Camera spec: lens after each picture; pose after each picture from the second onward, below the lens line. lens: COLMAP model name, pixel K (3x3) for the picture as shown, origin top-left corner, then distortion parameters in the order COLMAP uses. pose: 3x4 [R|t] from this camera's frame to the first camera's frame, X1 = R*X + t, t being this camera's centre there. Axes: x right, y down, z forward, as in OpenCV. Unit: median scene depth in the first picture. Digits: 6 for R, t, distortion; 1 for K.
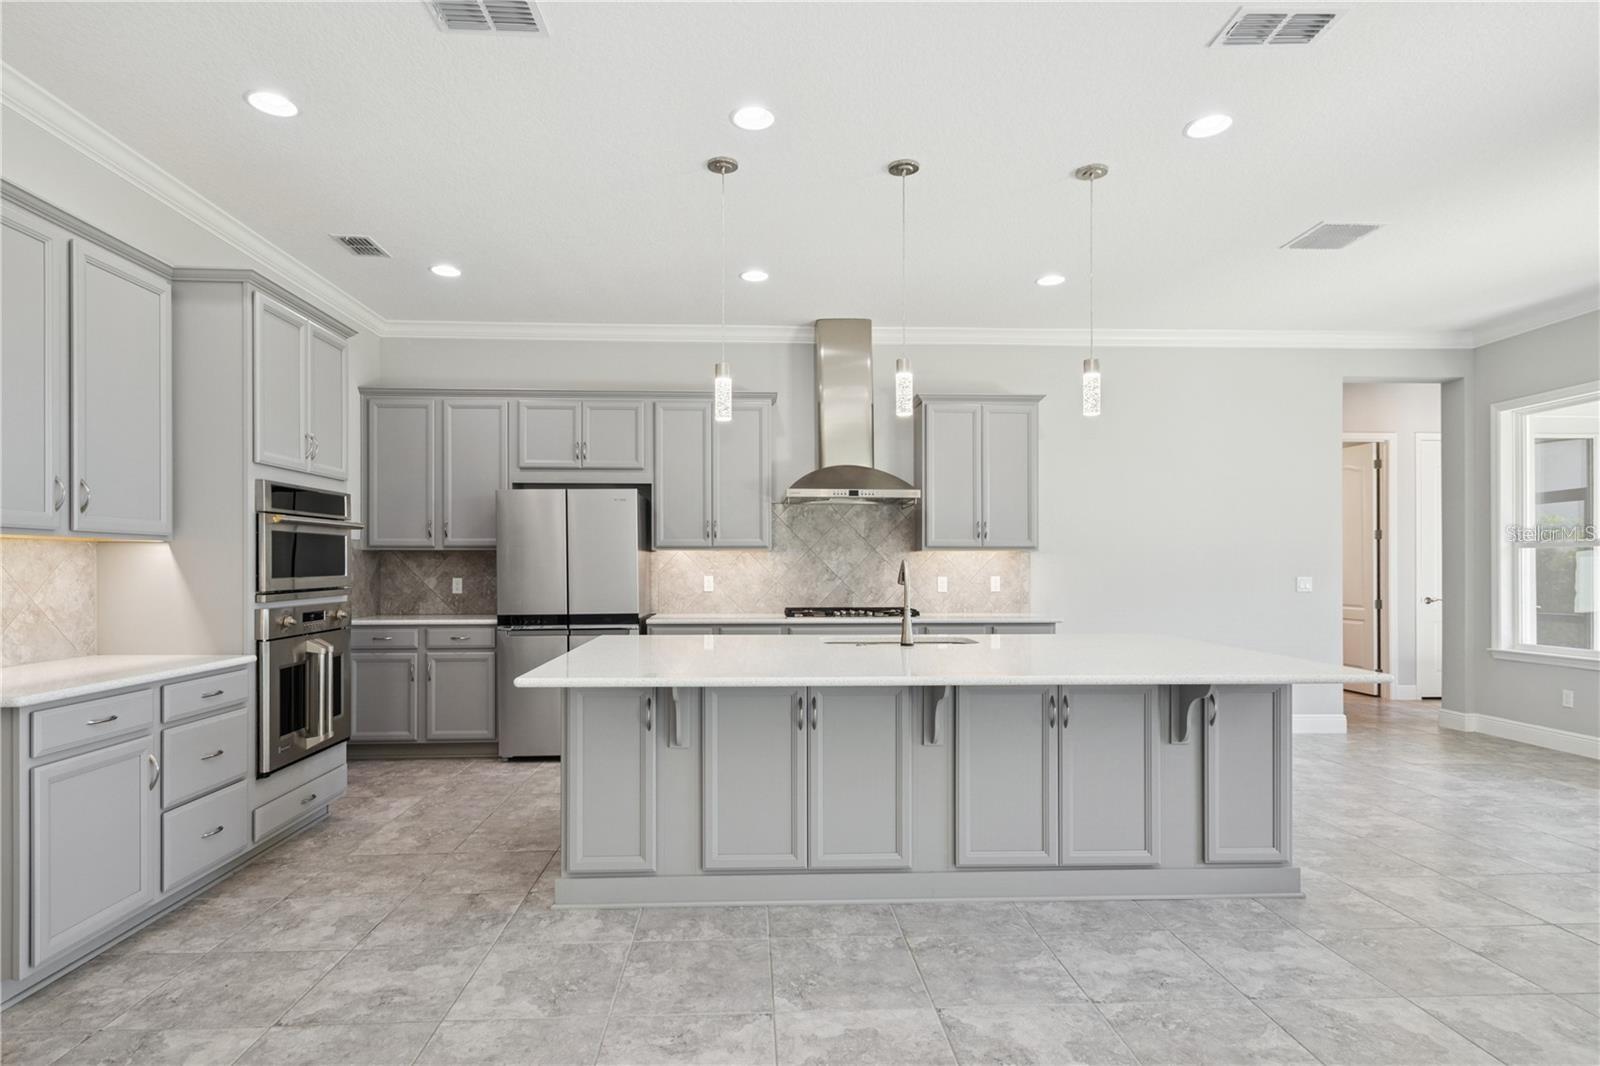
lens RADIAL K [[827.1, 0, 786.4], [0, 827.1, 562.7], [0, 0, 1]] dist [0.002403, -0.000875]
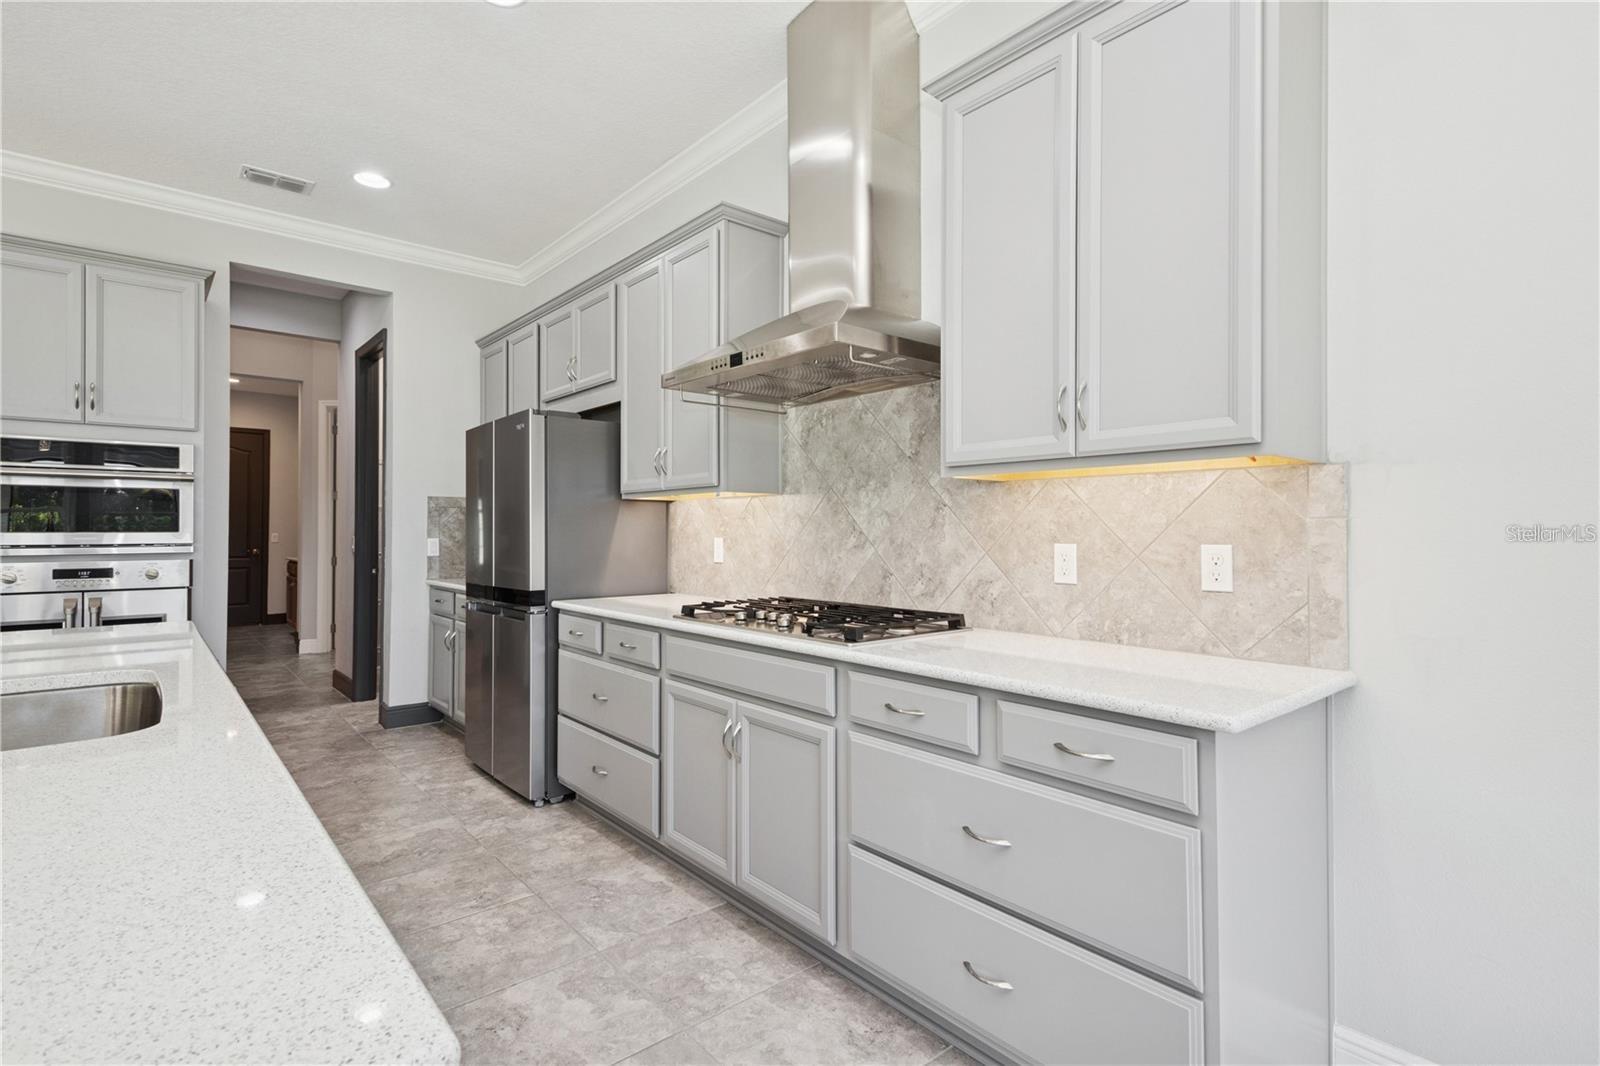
lens RADIAL K [[781.4, 0, 788.8], [0, 781.4, 523.1], [0, 0, 1]] dist [0.035152, 0.000327]
pose [[0.598965, -0.008833, -0.800727, 0.659095], [0.002495, 0.999955, -0.009164, 0.017098], [0.800771, 0.003491, 0.598960, 1.108579]]
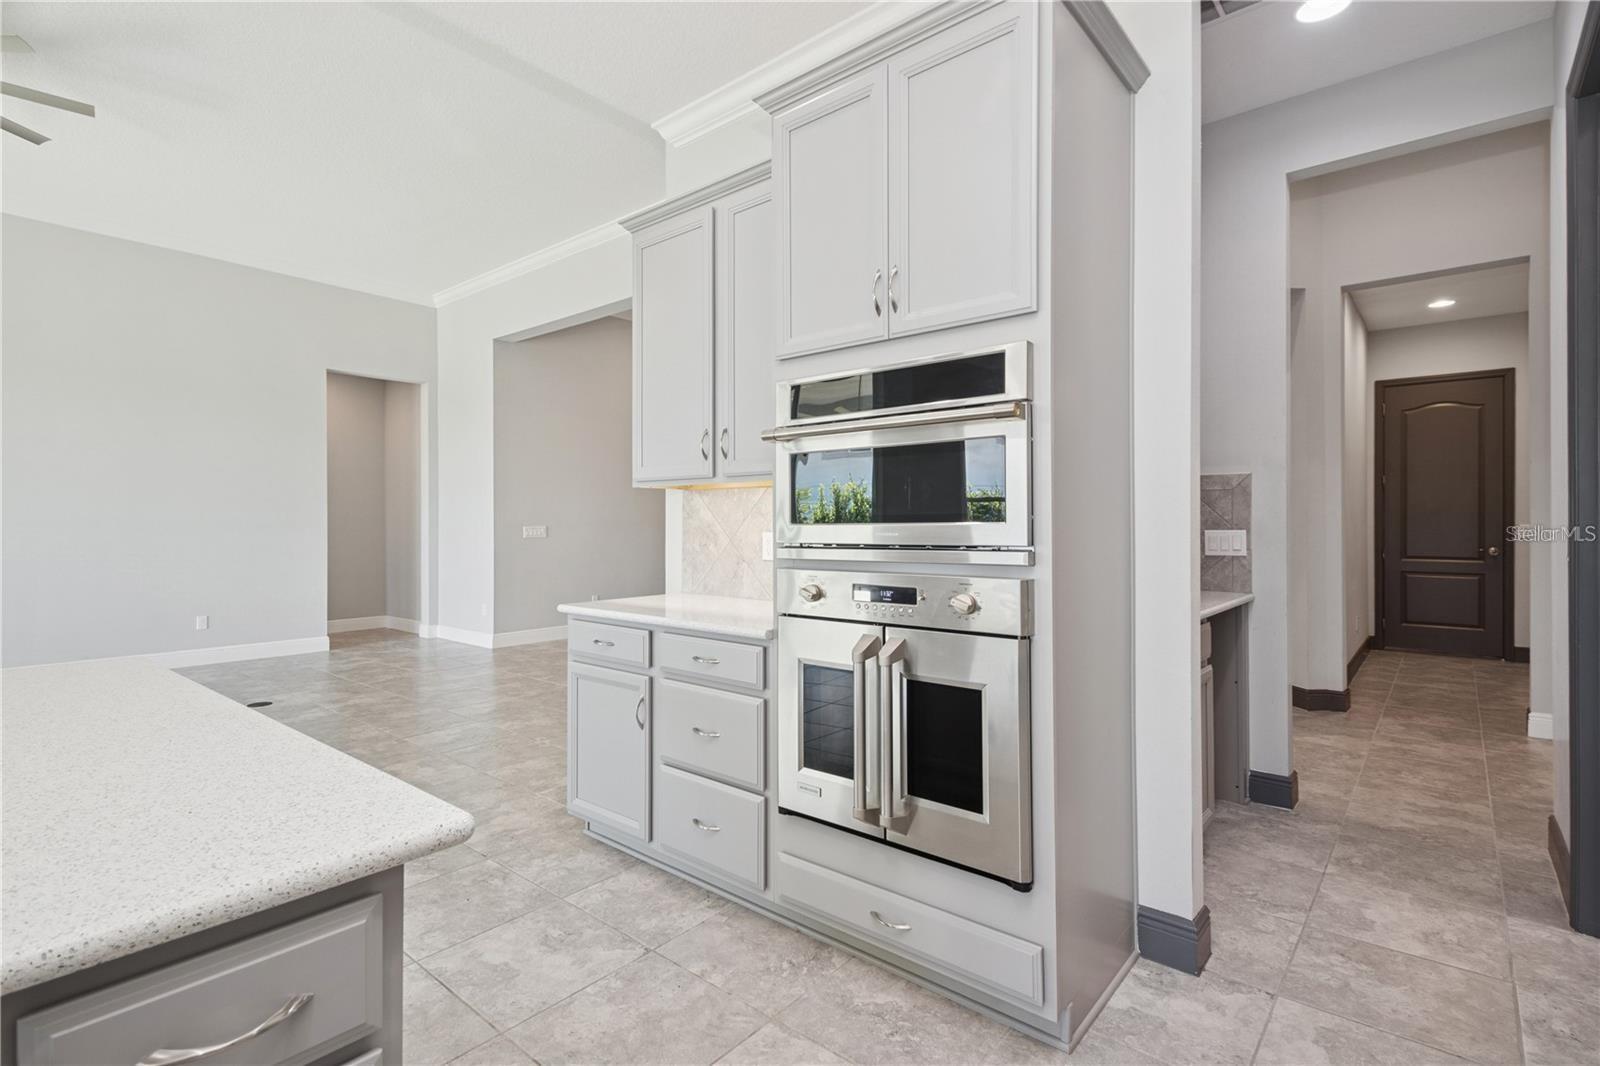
lens RADIAL K [[767.7, 0, 795.5], [0, 767.7, 519.4], [0, 0, 1]] dist [0.027169, -0.000503]
pose [[-0.684581, -0.002192, -0.728933, -0.153207], [0.004985, 0.999958, -0.007689, 0.018372], [0.728920, -0.008897, -0.684541, 1.322929]]
